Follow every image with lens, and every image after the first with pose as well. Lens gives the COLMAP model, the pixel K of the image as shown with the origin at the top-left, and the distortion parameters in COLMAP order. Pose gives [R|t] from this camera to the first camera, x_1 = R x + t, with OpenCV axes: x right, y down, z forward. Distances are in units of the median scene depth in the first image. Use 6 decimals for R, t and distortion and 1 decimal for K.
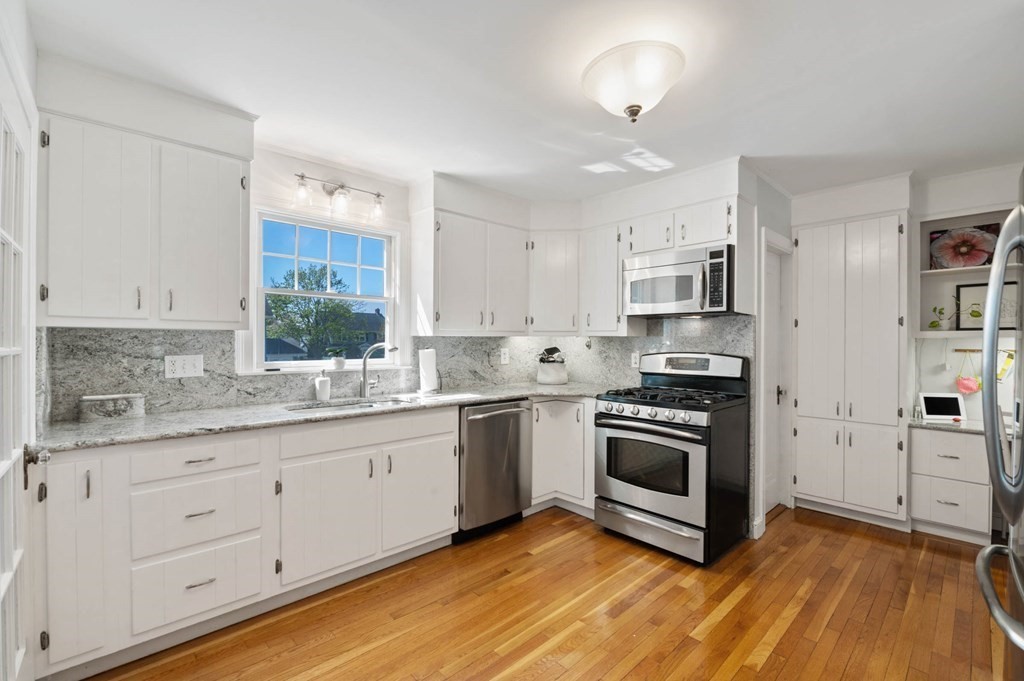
lens RADIAL K [[447.5, 0, 523.3], [0, 447.5, 340.5], [0, 0, 1]] dist [-0.005589, -0.002761]
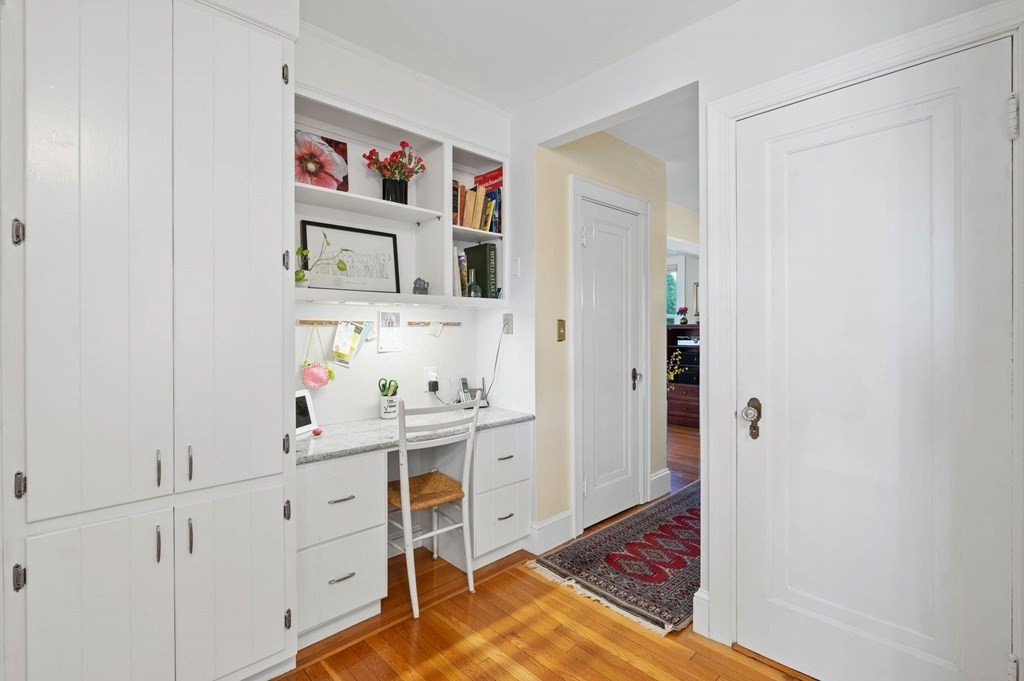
lens RADIAL K [[477.1, 0, 515.1], [0, 477.1, 329.0], [0, 0, 1]] dist [-0.006311, 0.000377]
pose [[0.007675, -0.004313, 0.999961, 0.312580], [-0.002677, 0.999987, 0.004333, 0.030005], [-0.999967, -0.002710, 0.007664, 0.732724]]
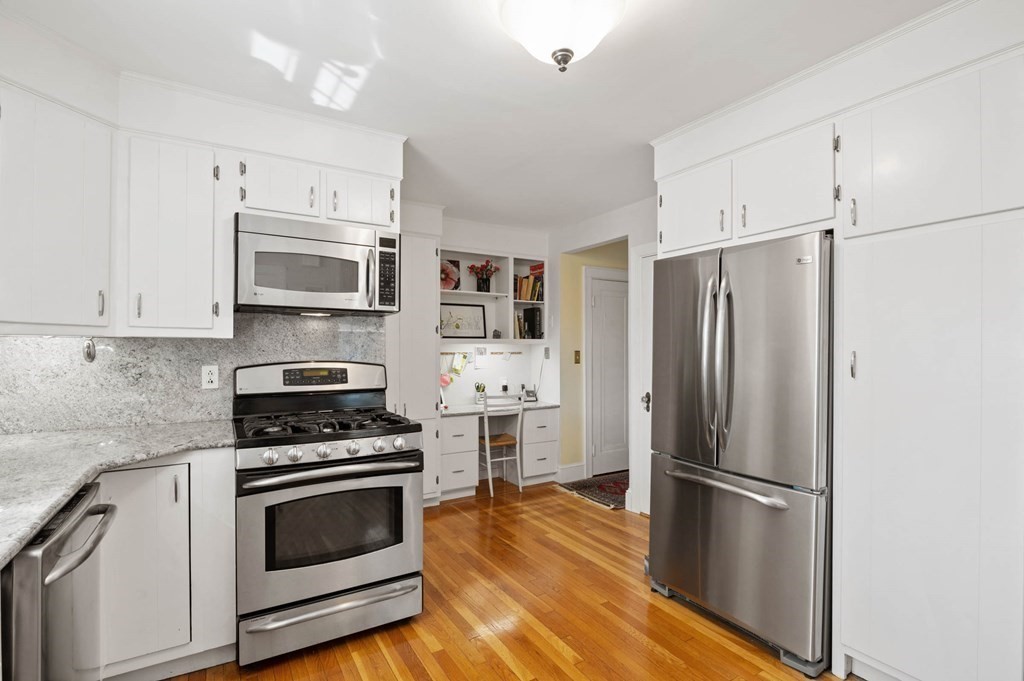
lens RADIAL K [[477.1, 0, 510.7], [0, 477.1, 344.9], [0, 0, 1]] dist [-0.006311, 0.000377]
pose [[0.215670, 0.002234, 0.976464, -0.351884], [-0.003400, 0.999993, -0.001537, -0.000882], [-0.976460, -0.002988, 0.215676, 0.528670]]
